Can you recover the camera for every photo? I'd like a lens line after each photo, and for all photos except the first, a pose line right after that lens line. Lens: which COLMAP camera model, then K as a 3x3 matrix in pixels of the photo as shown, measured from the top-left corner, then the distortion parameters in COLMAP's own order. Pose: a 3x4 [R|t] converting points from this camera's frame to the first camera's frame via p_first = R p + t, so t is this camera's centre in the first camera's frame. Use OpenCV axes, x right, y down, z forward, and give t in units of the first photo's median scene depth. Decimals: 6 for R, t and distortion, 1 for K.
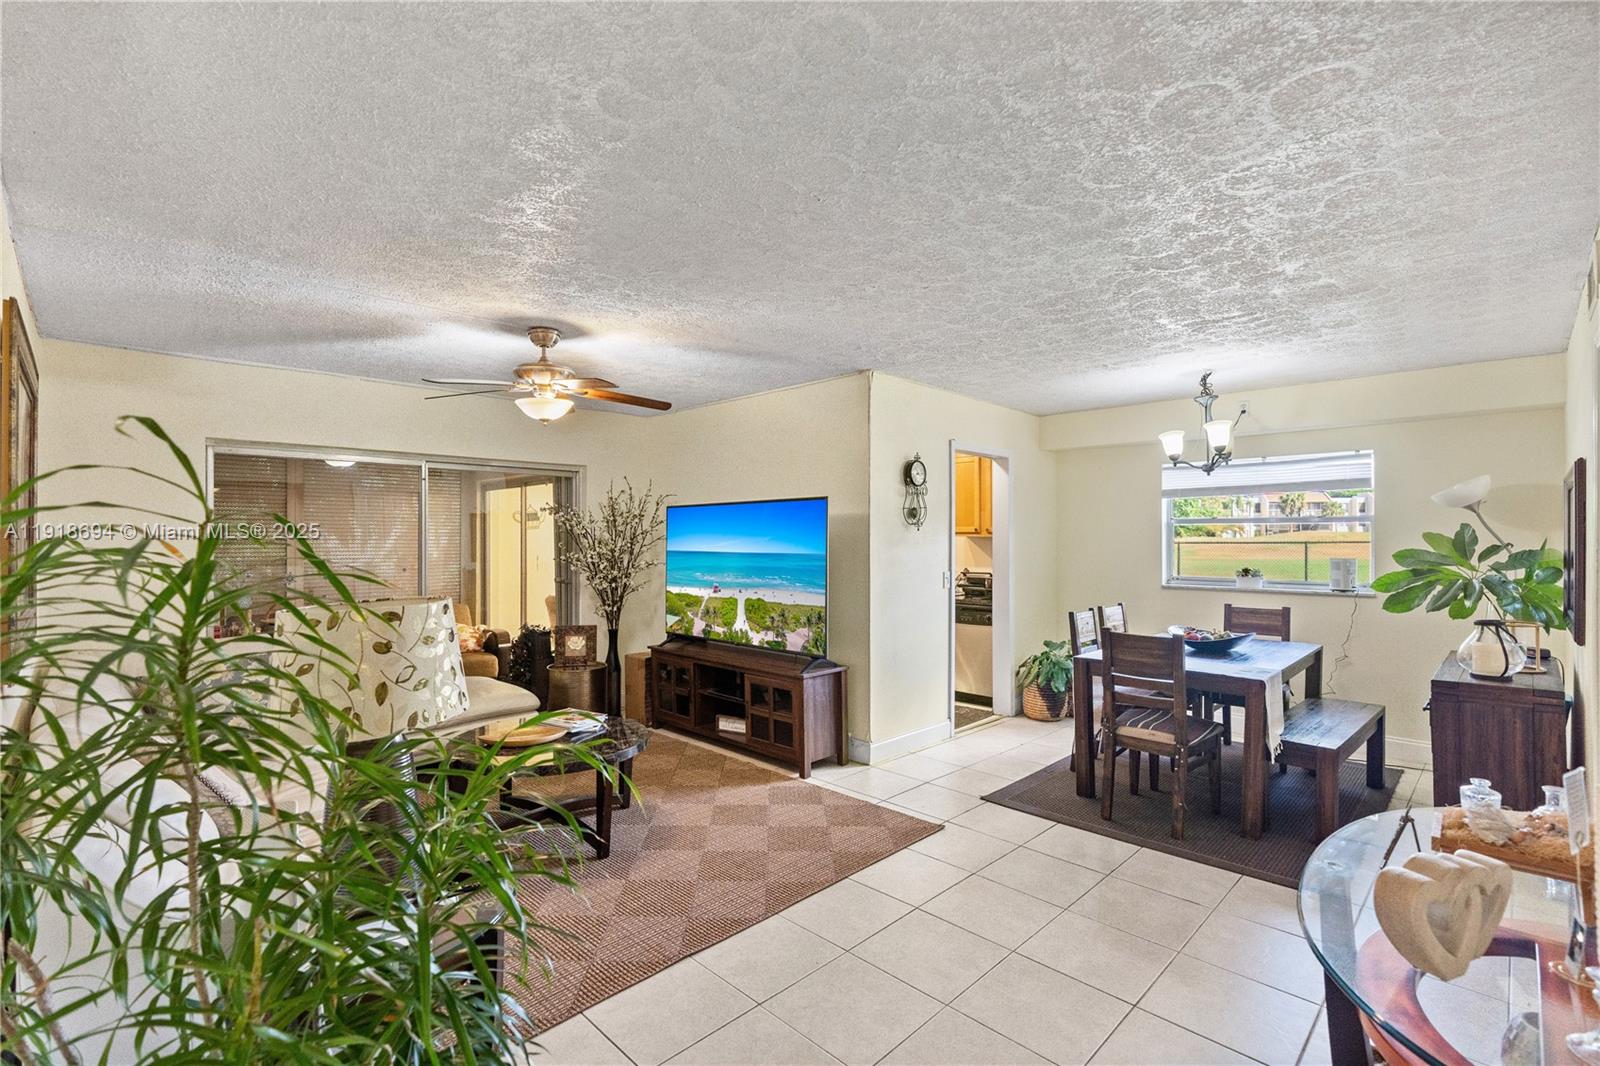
lens RADIAL K [[730.2, 0, 792.9], [0, 730.2, 536.4], [0, 0, 1]] dist [-0.011877, 0.003669]
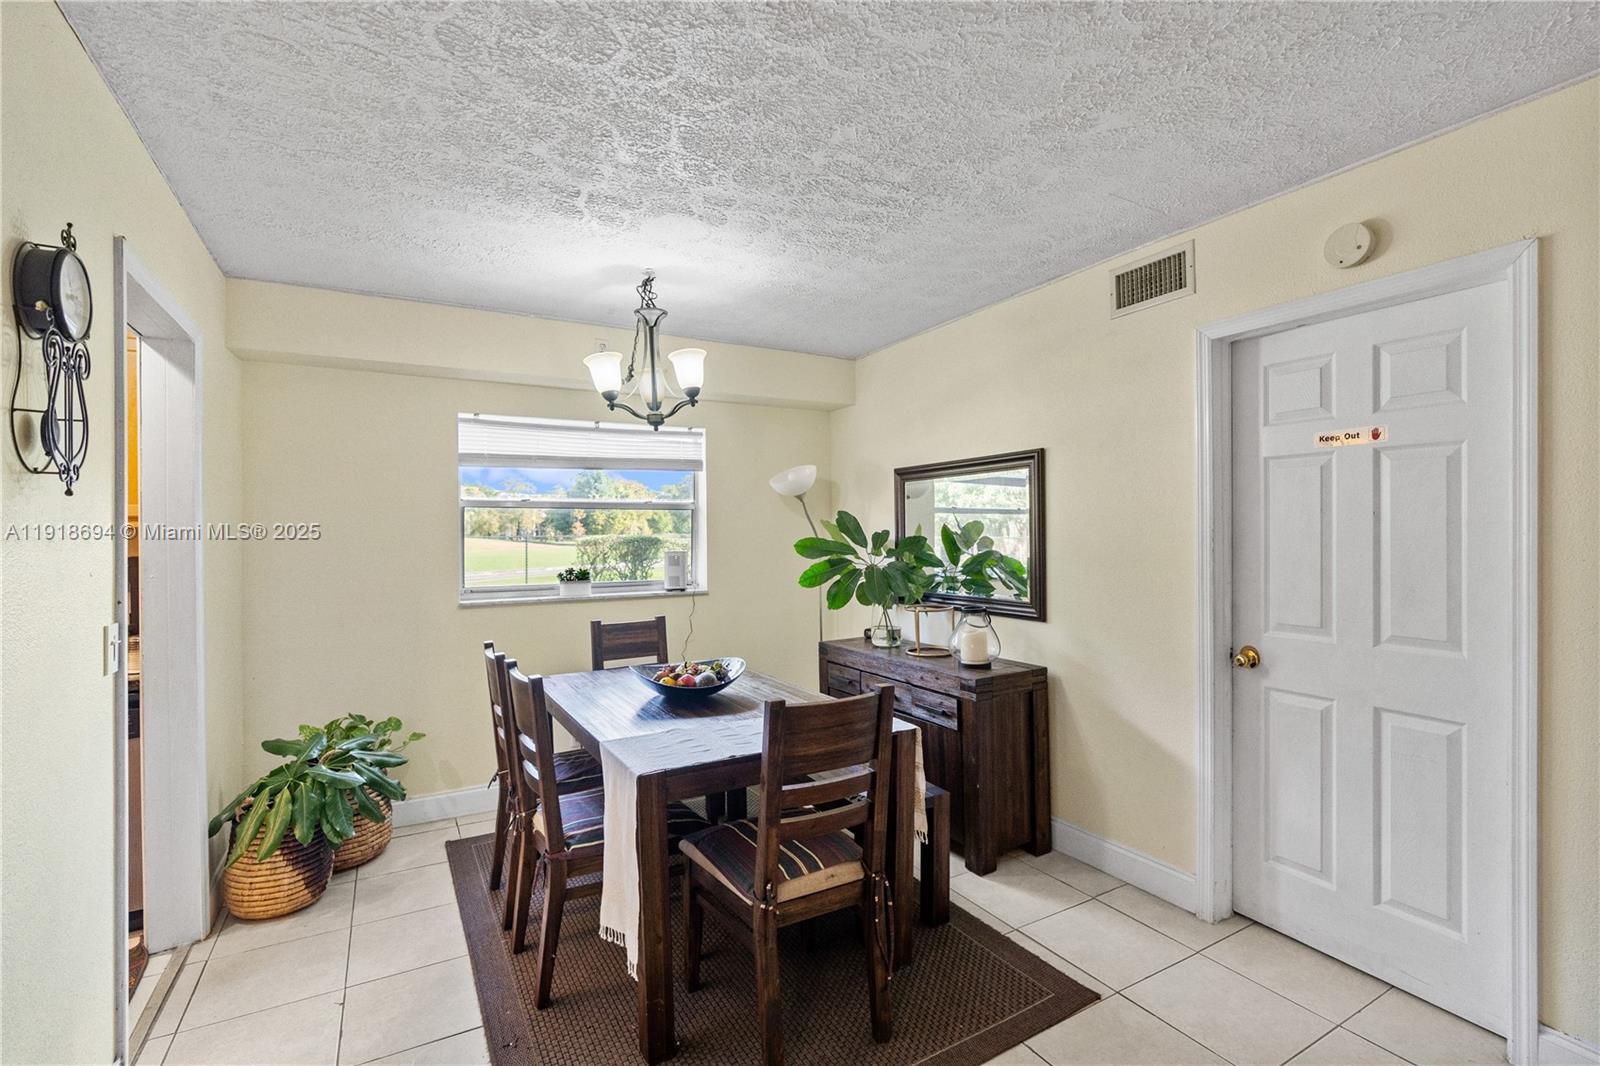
lens RADIAL K [[730.2, 0, 802.5], [0, 730.2, 532.5], [0, 0, 1]] dist [-0.011877, 0.003669]
pose [[0.259336, -0.003138, 0.965782, -0.031249], [0.006418, 0.999978, 0.001526, 0.007155], [-0.965766, 0.005803, 0.259350, 0.652497]]
